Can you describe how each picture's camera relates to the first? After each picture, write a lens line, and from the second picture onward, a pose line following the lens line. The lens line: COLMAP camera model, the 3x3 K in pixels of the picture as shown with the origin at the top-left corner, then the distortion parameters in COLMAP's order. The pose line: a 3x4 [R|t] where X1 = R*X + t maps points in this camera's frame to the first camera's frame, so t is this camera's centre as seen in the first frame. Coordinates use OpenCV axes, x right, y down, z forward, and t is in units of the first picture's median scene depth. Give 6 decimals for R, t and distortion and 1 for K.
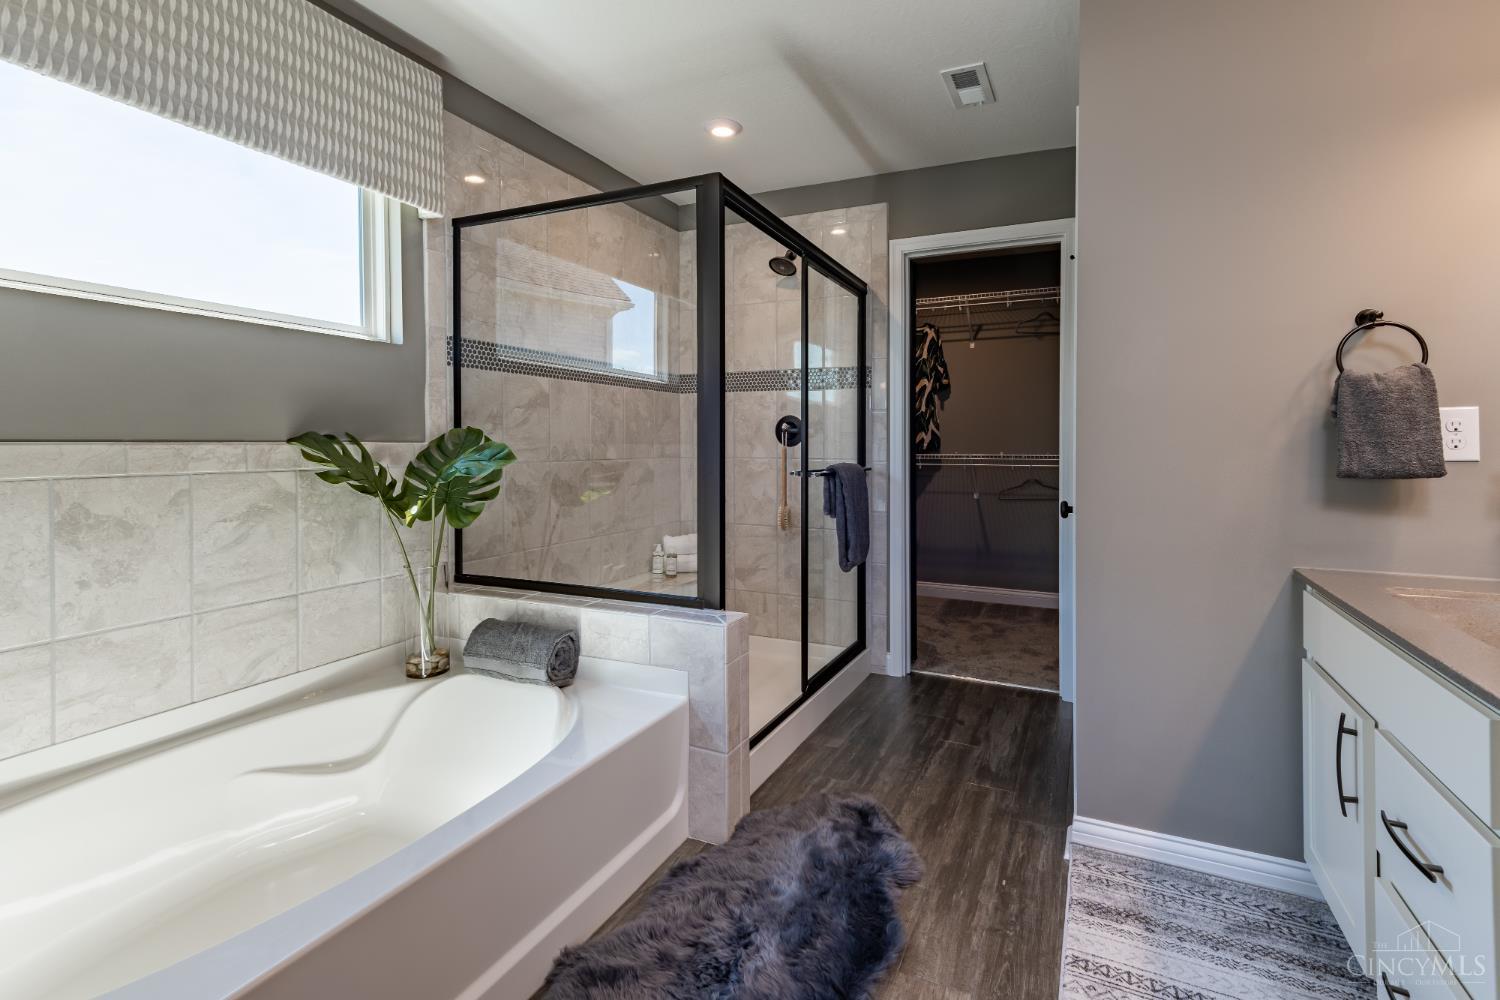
lens RADIAL K [[728.3, 0, 747.5], [0, 728.3, 437.6], [0, 0, 1]] dist [0.003187, -0.000027]
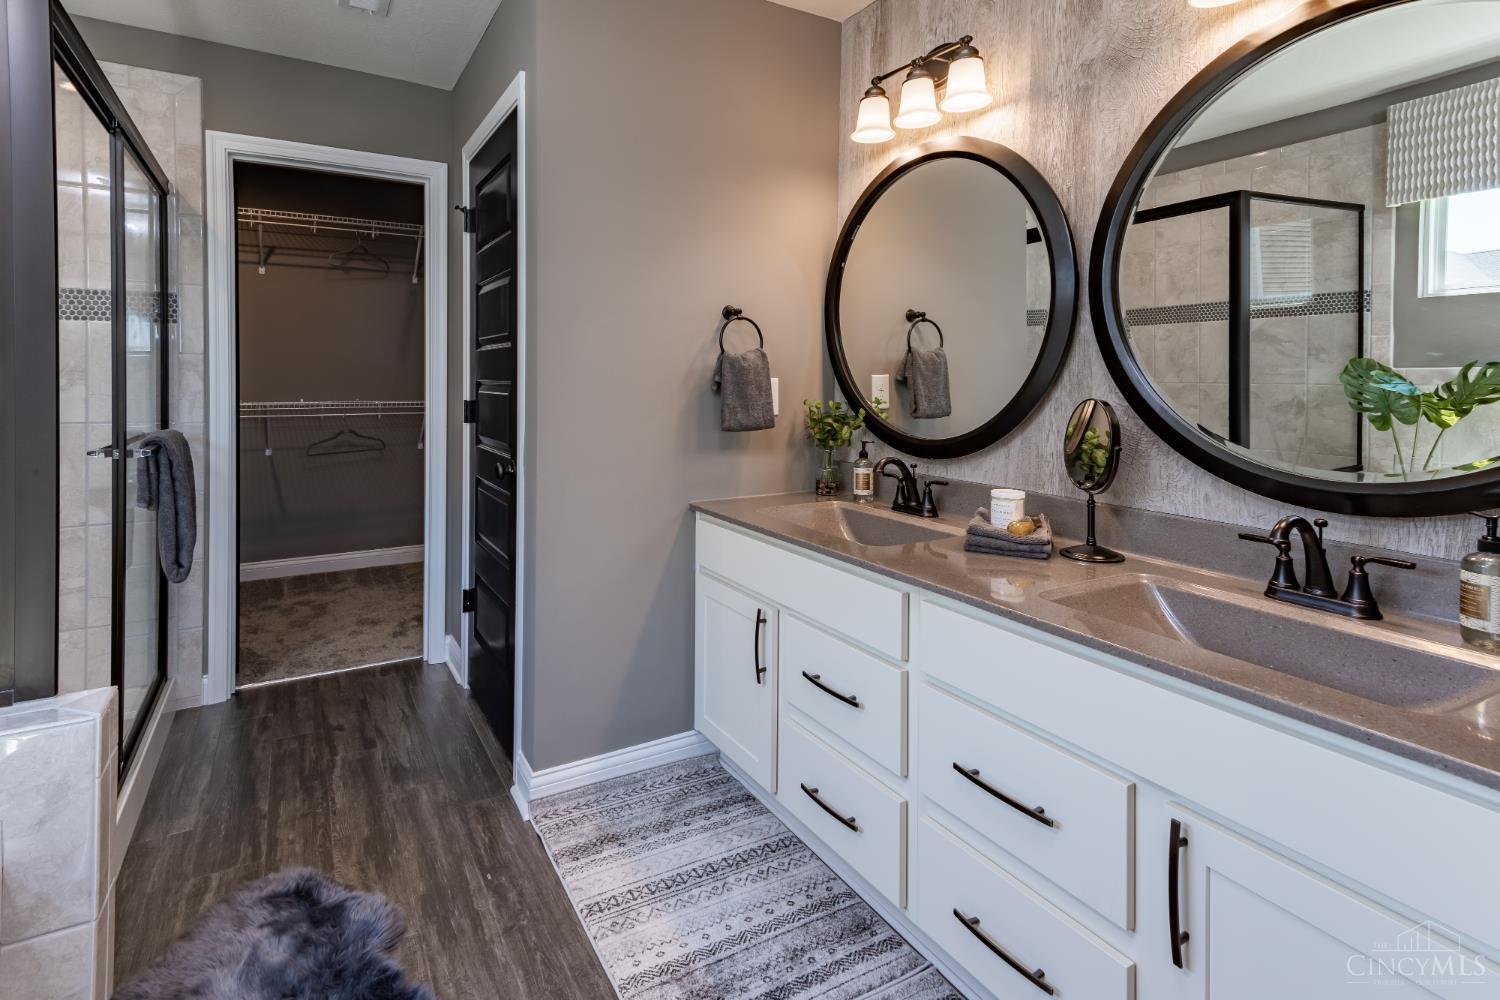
lens RADIAL K [[750.6, 0, 746.5], [0, 750.6, 380.6], [0, 0, 1]] dist [0.029787, -0.010630]
pose [[0.562101, -0.004500, 0.827057, -0.272462], [-0.009536, 0.999883, 0.011921, -0.049796], [-0.827014, -0.014587, 0.561992, 0.175115]]
